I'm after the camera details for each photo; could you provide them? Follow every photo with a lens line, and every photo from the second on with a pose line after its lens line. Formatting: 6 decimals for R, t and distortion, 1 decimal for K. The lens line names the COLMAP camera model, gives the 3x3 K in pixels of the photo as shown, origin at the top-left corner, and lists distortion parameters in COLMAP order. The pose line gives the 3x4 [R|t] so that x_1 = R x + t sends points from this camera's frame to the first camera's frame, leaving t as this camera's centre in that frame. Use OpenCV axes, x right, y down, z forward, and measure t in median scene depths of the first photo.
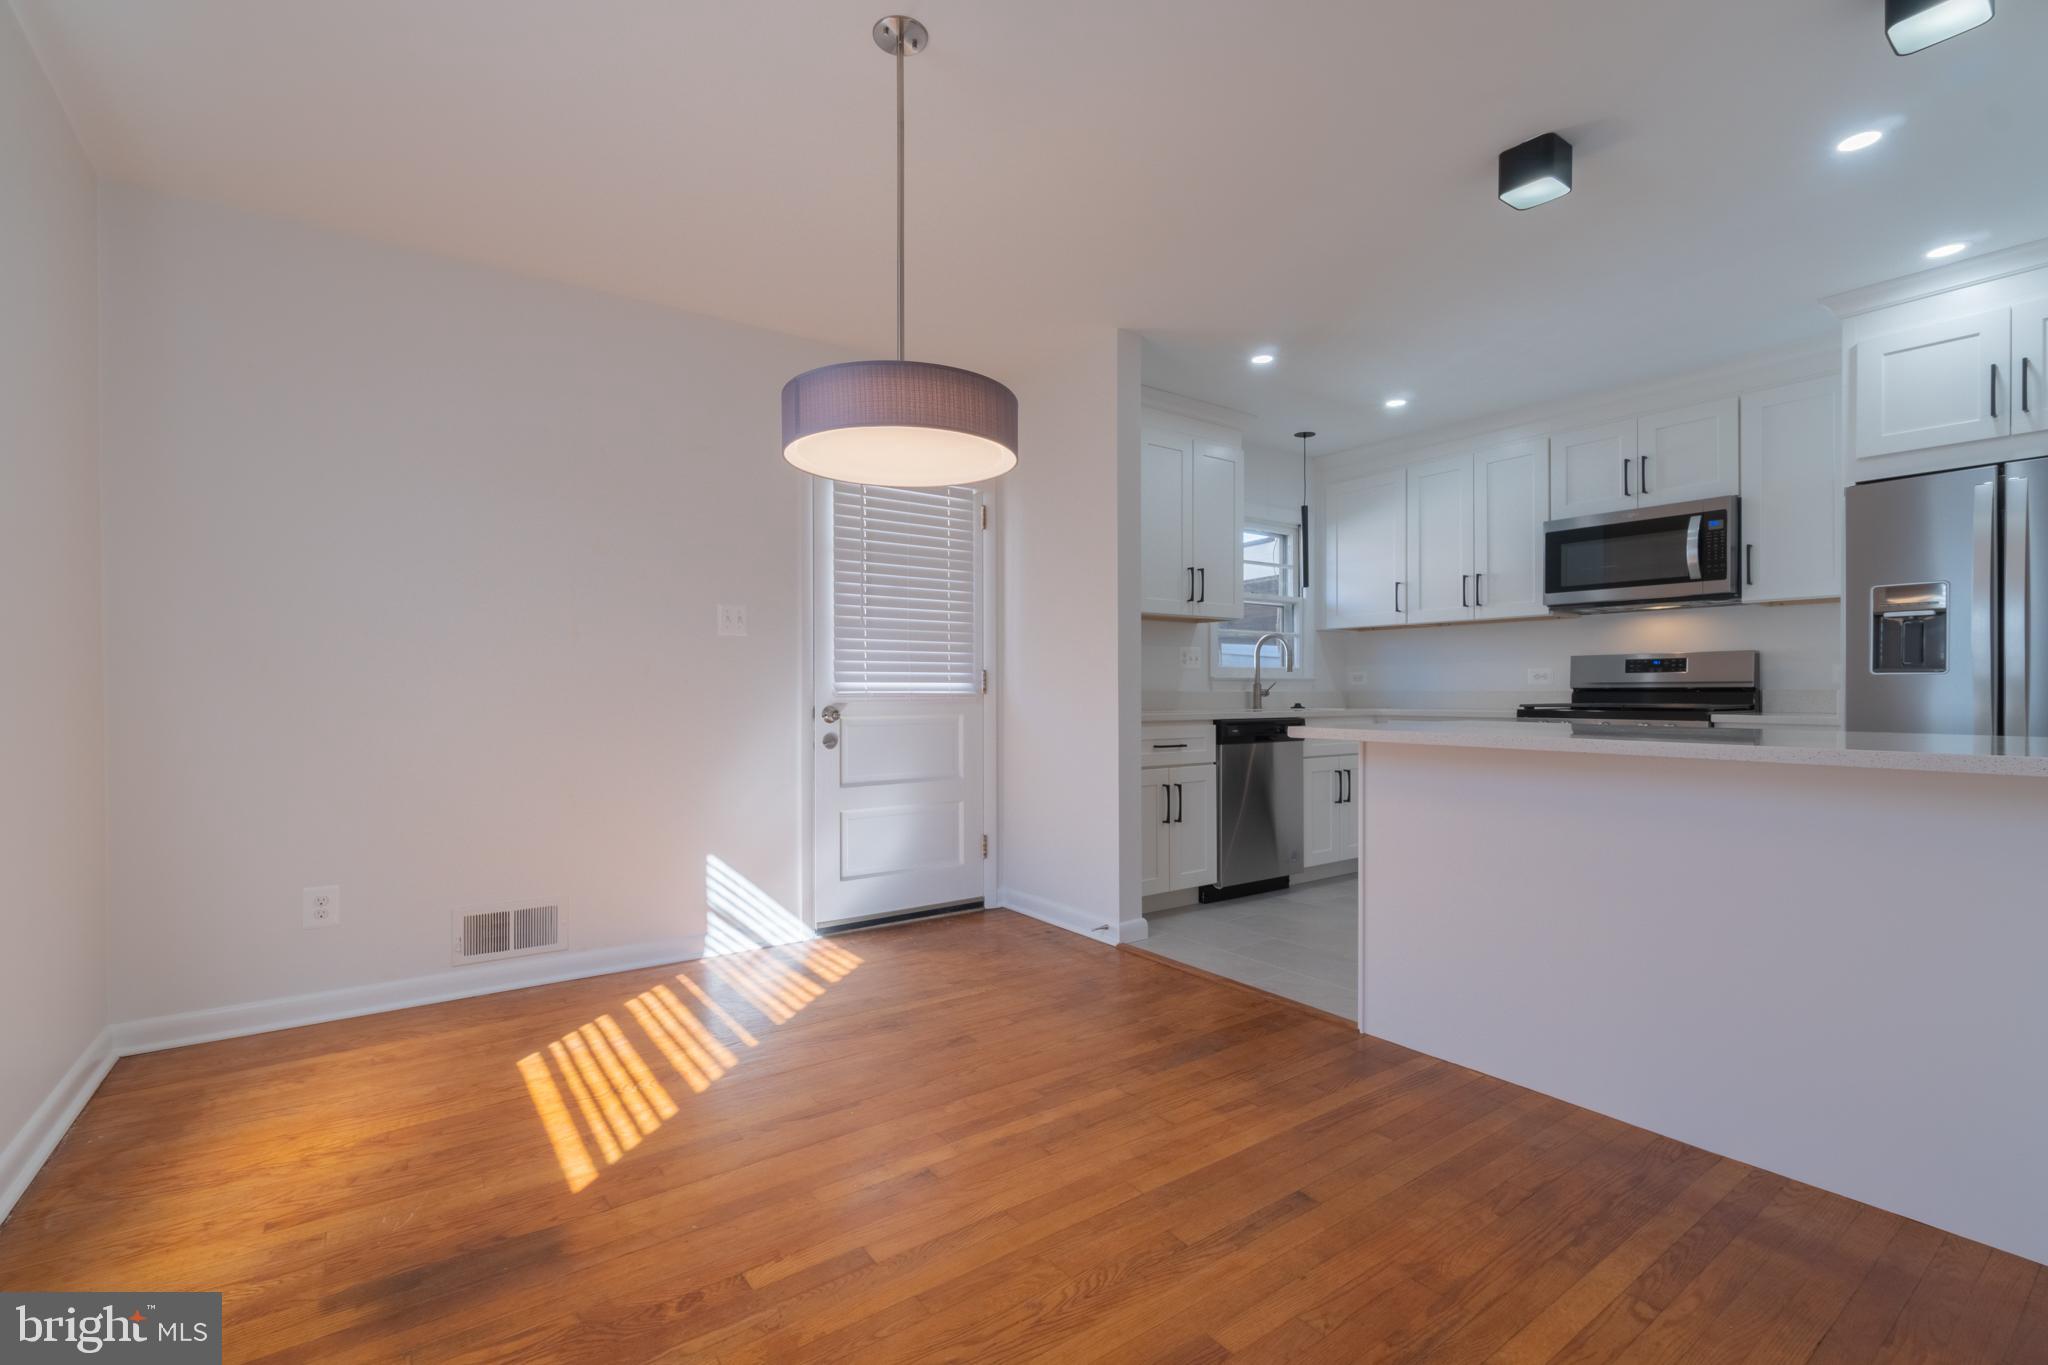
lens RADIAL K [[887.8, 0, 1021.7], [0, 887.8, 689.7], [0, 0, 1]] dist [-0.005784, 0.000898]
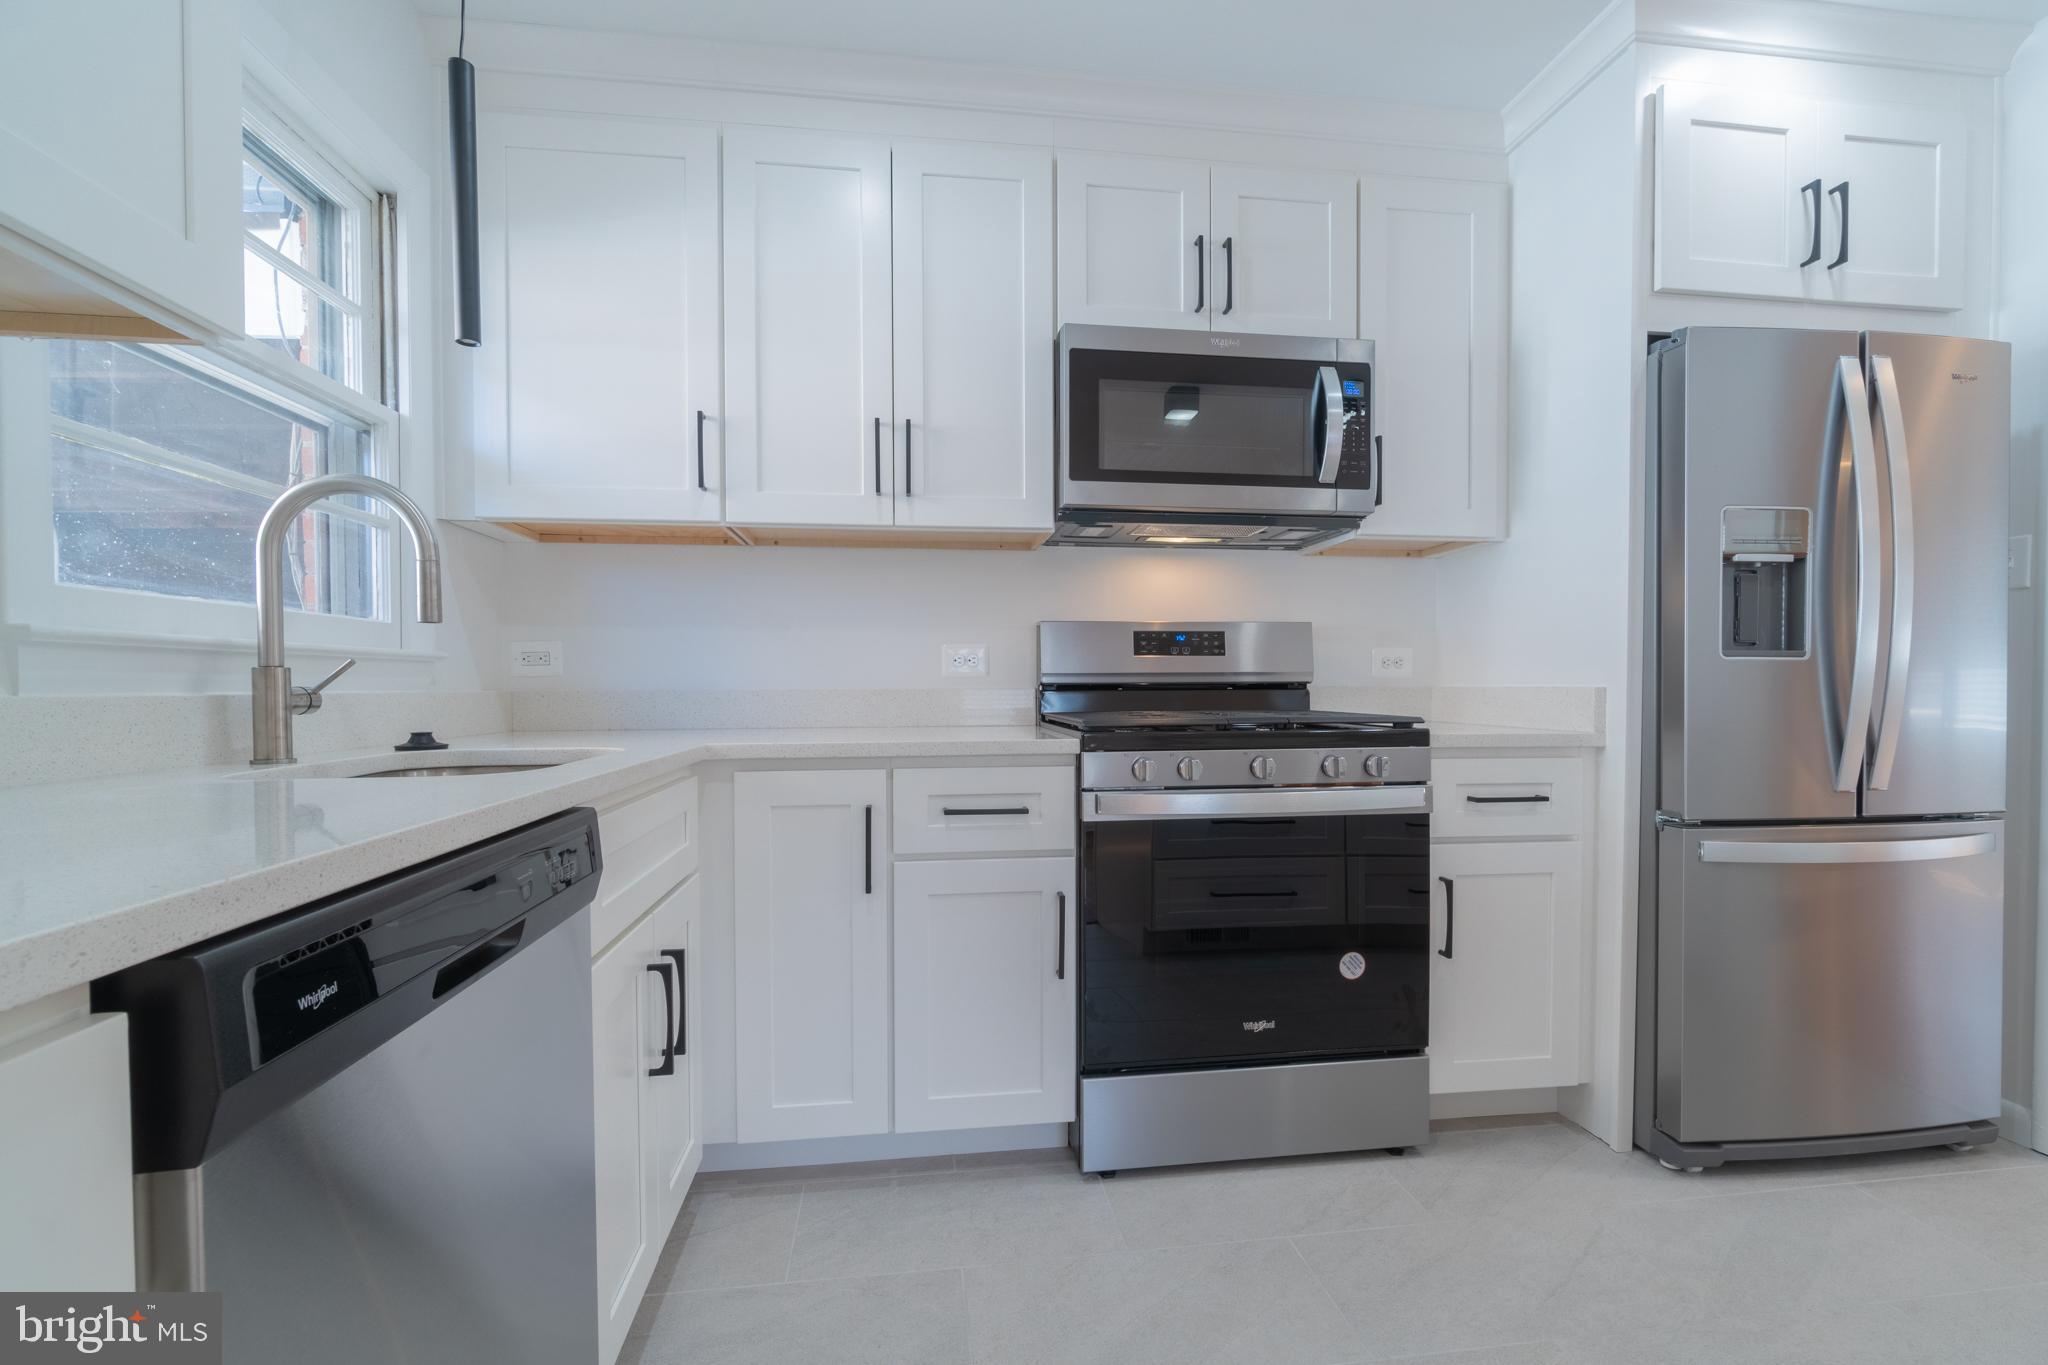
lens RADIAL K [[887.8, 0, 1012.6], [0, 887.8, 704.4], [0, 0, 1]] dist [-0.005784, 0.000898]
pose [[0.474888, -0.019442, 0.879832, 0.176989], [0.001772, 0.999775, 0.021136, -0.000607], [-0.880045, -0.008478, 0.474815, 0.860900]]
